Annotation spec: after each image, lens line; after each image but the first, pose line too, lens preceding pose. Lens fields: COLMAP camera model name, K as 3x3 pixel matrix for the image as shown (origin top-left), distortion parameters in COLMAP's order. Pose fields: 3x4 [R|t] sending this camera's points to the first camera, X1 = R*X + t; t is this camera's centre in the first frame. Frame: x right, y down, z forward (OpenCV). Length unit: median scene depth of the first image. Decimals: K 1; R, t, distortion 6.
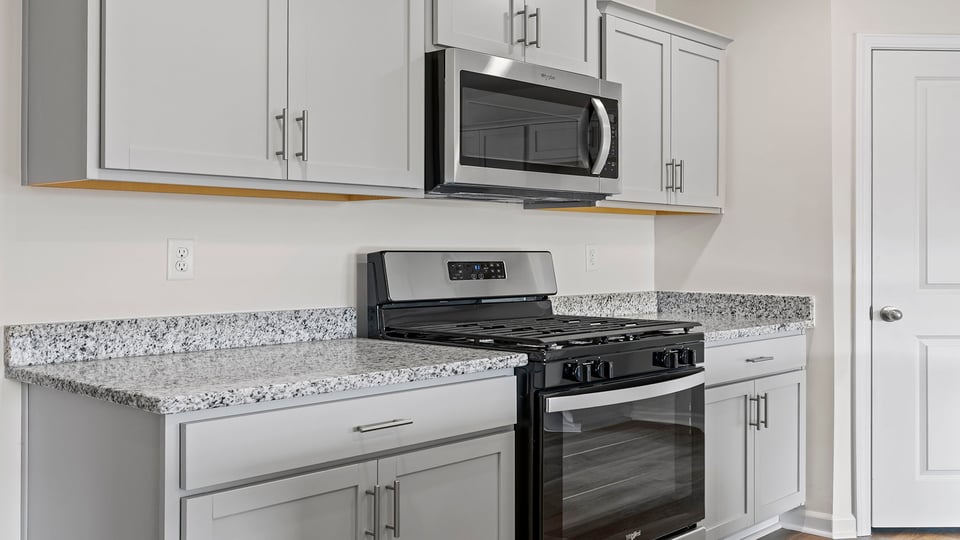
lens RADIAL K [[946.4, 0, 471.8], [0, 946.4, 248.8], [0, 0, 1]] dist [-0.002999, -0.000158]
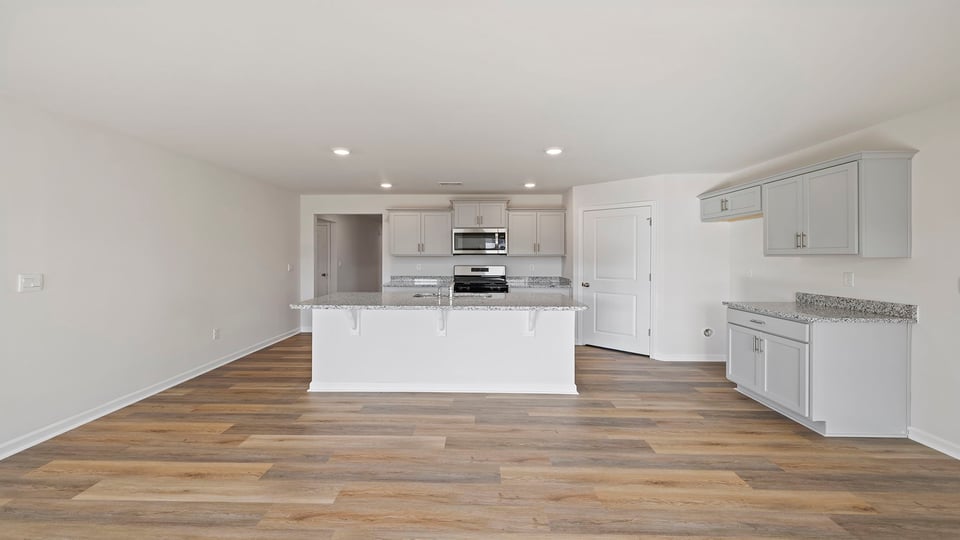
lens RADIAL K [[407.0, 0, 472.8], [0, 407.0, 262.4], [0, 0, 1]] dist [-0.001685, -0.000237]
pose [[0.662014, 0.011728, -0.749400, 1.737499], [-0.000166, 0.999880, 0.015501, -0.053216], [0.749491, -0.010137, 0.661937, -0.463994]]
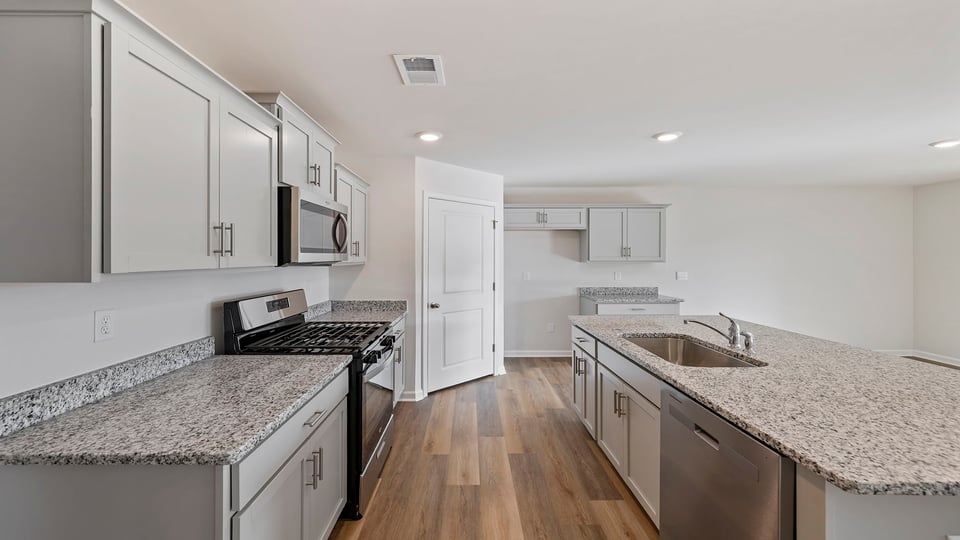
lens RADIAL K [[409.5, 0, 470.4], [0, 409.5, 258.2], [0, 0, 1]] dist [0.000469, -0.000290]
pose [[0.729726, -0.001586, 0.683737, -0.291471], [-0.000983, 0.999994, 0.003369, -0.076494], [-0.683738, -0.003130, 0.729720, 0.201882]]
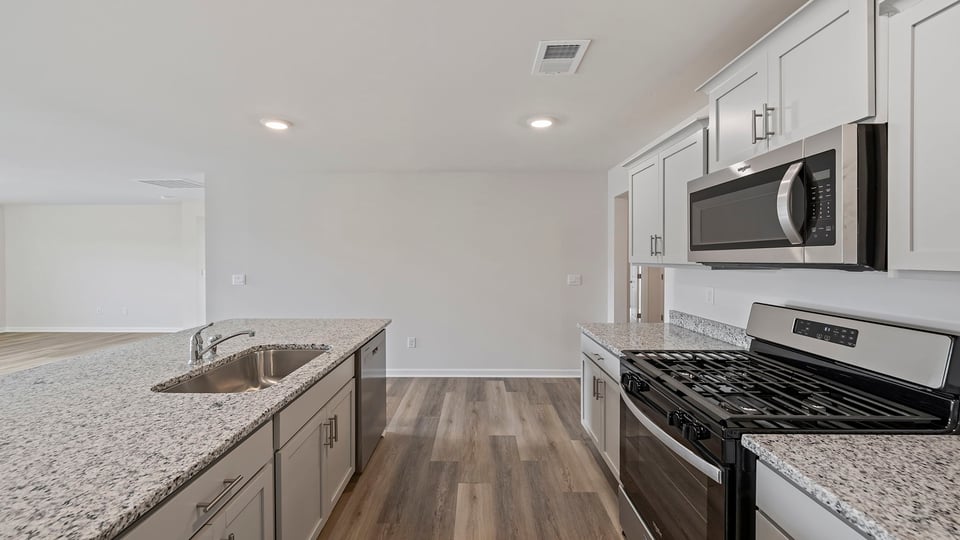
lens RADIAL K [[407.0, 0, 472.8], [0, 407.0, 262.4], [0, 0, 1]] dist [-0.001685, -0.000237]
pose [[-0.733499, 0.008093, -0.679643, 0.713370], [0.000920, 0.999940, 0.010914, -0.072505], [0.679690, 0.007380, -0.733462, 1.195647]]
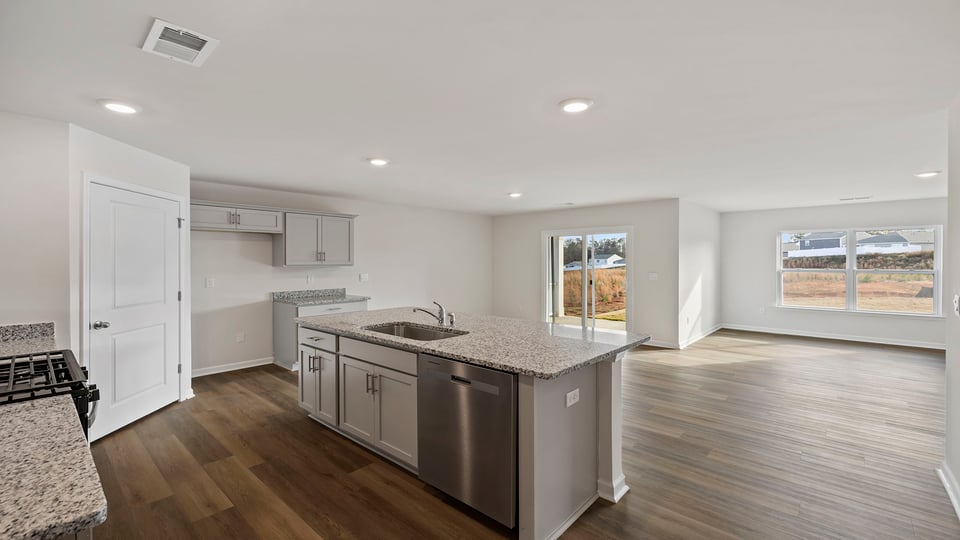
lens RADIAL K [[407.0, 0, 472.8], [0, 407.0, 262.4], [0, 0, 1]] dist [-0.001685, -0.000237]
pose [[-0.007058, -0.002535, 0.999972, -0.482985], [-0.001487, 0.999996, 0.002525, -0.076713], [-0.999974, -0.001469, -0.007062, 0.351433]]
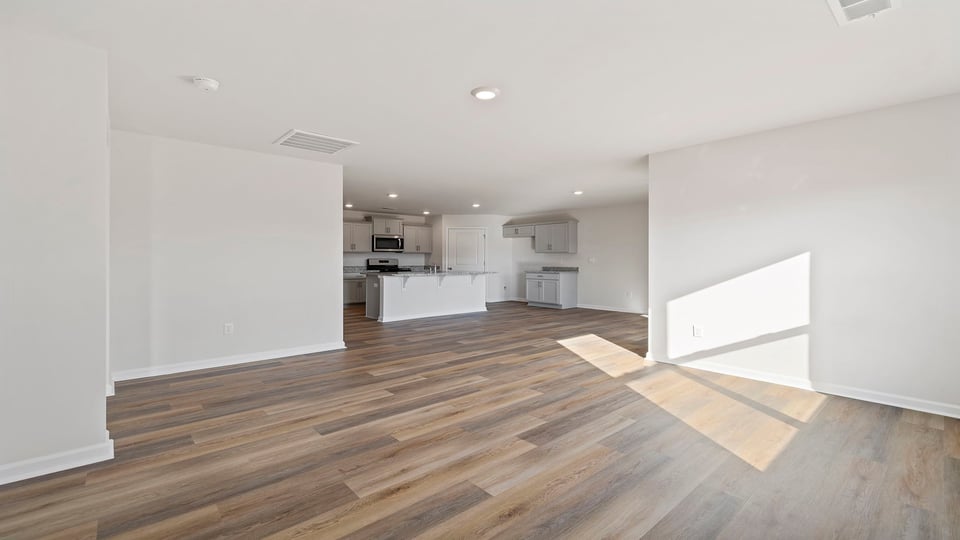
lens RADIAL K [[407.0, 0, 472.8], [0, 407.0, 262.4], [0, 0, 1]] dist [-0.001685, -0.000237]
pose [[0.994118, 0.002310, -0.108275, 1.199699], [-0.001541, 0.999973, 0.007186, 0.005992], [0.108289, -0.006977, 0.994095, -2.438421]]
